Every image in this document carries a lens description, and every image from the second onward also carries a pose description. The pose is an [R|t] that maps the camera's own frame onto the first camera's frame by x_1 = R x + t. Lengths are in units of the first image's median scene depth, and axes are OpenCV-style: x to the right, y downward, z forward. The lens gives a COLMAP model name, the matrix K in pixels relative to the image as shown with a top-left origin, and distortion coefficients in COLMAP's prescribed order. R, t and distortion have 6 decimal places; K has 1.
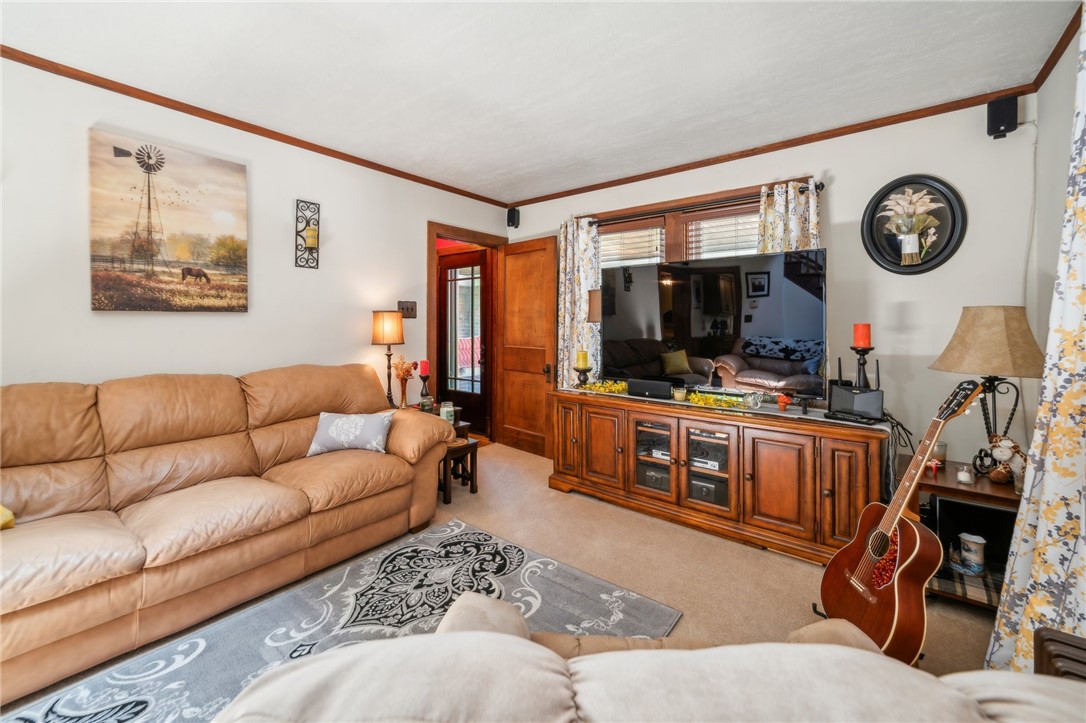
lens RADIAL K [[439.8, 0, 556.3], [0, 439.8, 320.5], [0, 0, 1]] dist [-0.002975, -0.000281]
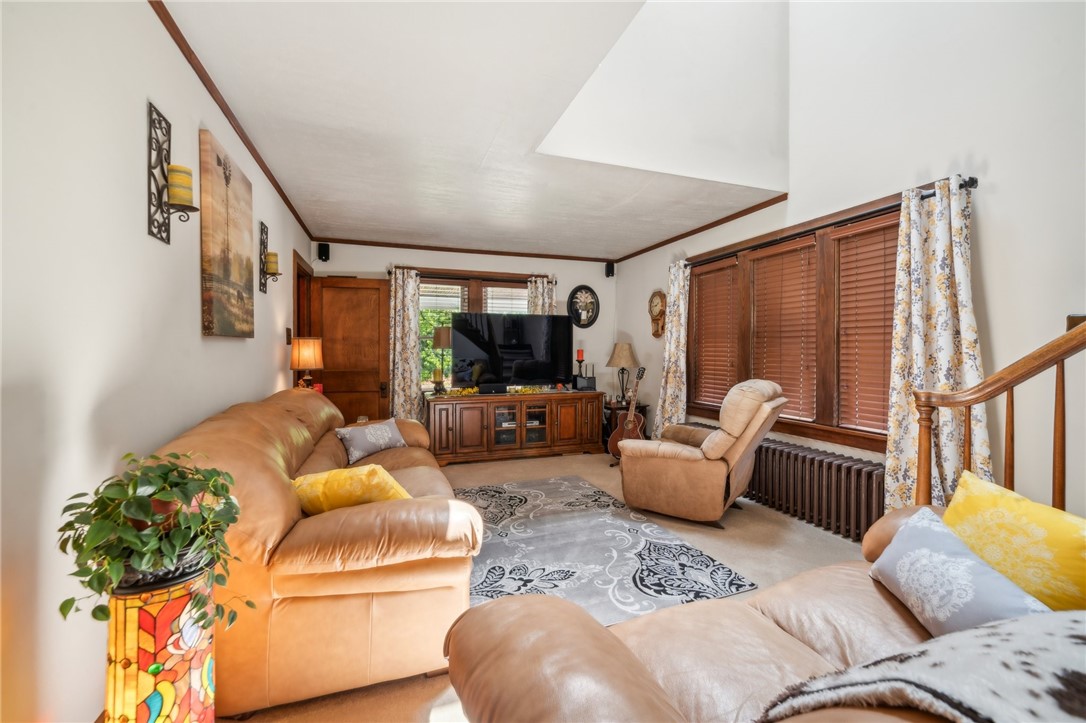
lens RADIAL K [[432.0, 0, 539.8], [0, 432.0, 355.2], [0, 0, 1]] dist [-0.000462, 0.000049]
pose [[0.544520, -0.011846, 0.838664, -1.298755], [-0.004547, 0.999844, 0.017075, -0.001430], [-0.838736, -0.013111, 0.544381, -0.045433]]
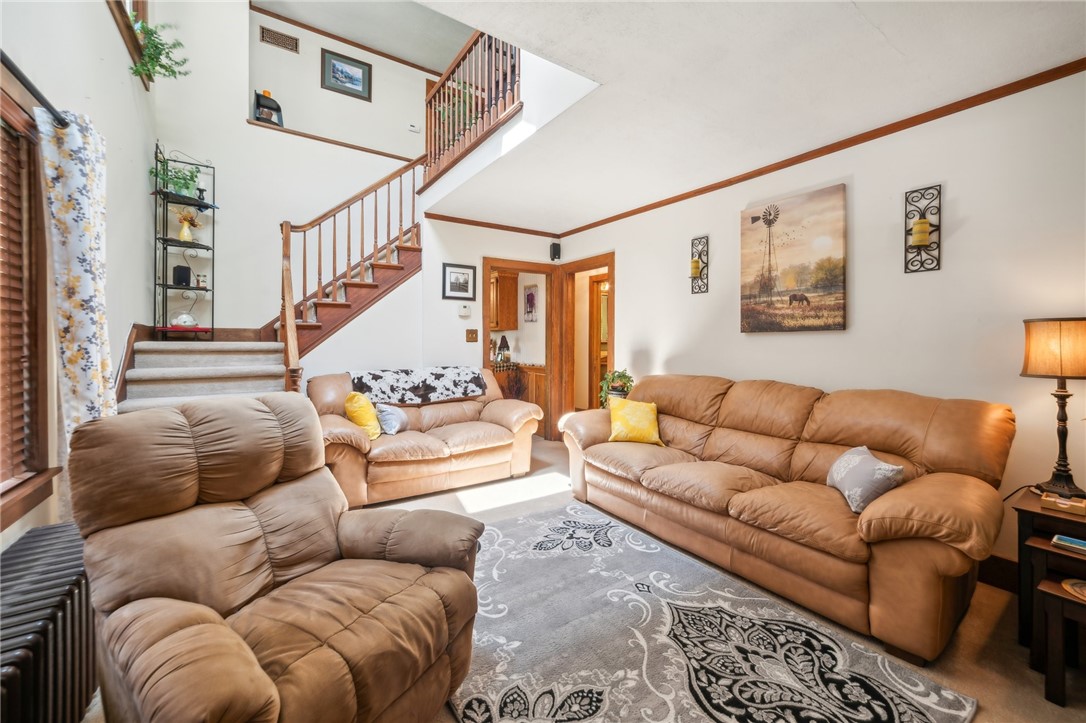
lens RADIAL K [[428.5, 0, 545.1], [0, 428.5, 342.7], [0, 0, 1]] dist [-0.000404, -0.000023]
pose [[-0.315781, -0.000799, -0.948832, 0.490560], [0.003698, 0.999991, -0.002073, 0.010878], [0.948825, -0.004164, -0.315775, 0.750113]]
